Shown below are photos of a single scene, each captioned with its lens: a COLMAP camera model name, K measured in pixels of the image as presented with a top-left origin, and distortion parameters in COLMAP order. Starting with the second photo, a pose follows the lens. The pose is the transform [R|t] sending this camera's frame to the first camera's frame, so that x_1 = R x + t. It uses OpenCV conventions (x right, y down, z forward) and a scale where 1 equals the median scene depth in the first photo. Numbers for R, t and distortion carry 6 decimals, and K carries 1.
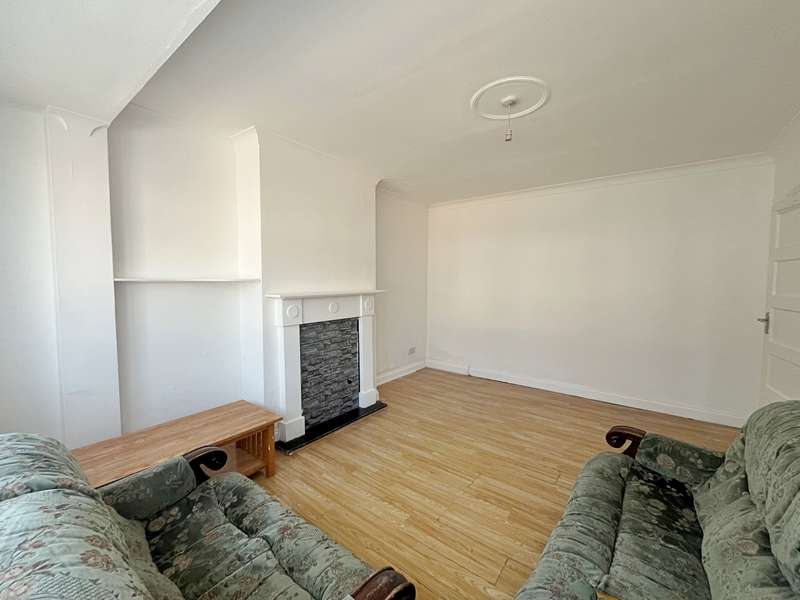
lens RADIAL K [[328.6, 0, 399.0], [0, 328.6, 300.4], [0, 0, 1]] dist [-0.001440, -0.000079]
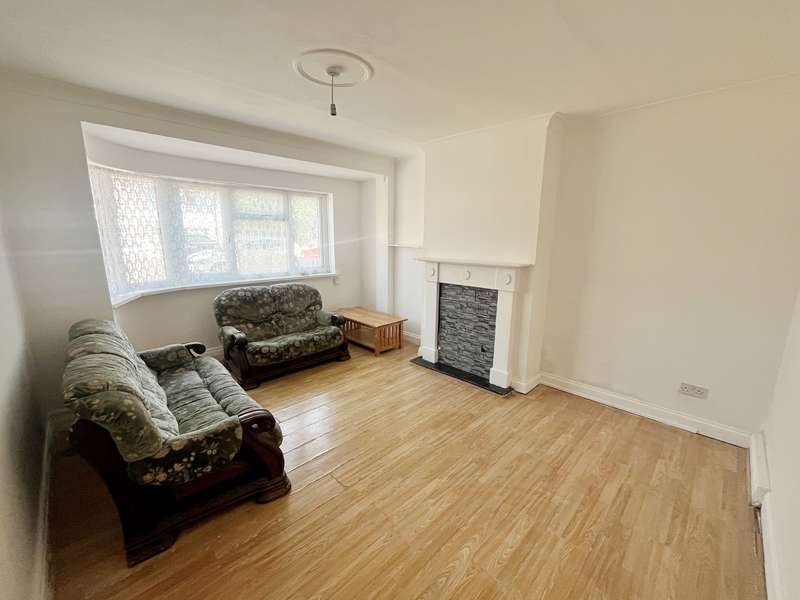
lens RADIAL K [[328.6, 0, 398.8], [0, 328.6, 300.2], [0, 0, 1]] dist [-0.001440, -0.000079]
pose [[-0.132622, 0.189628, -0.972858, 0.895059], [-0.066397, 0.977624, 0.199608, -0.096836], [0.988940, 0.091067, -0.117064, 0.883550]]
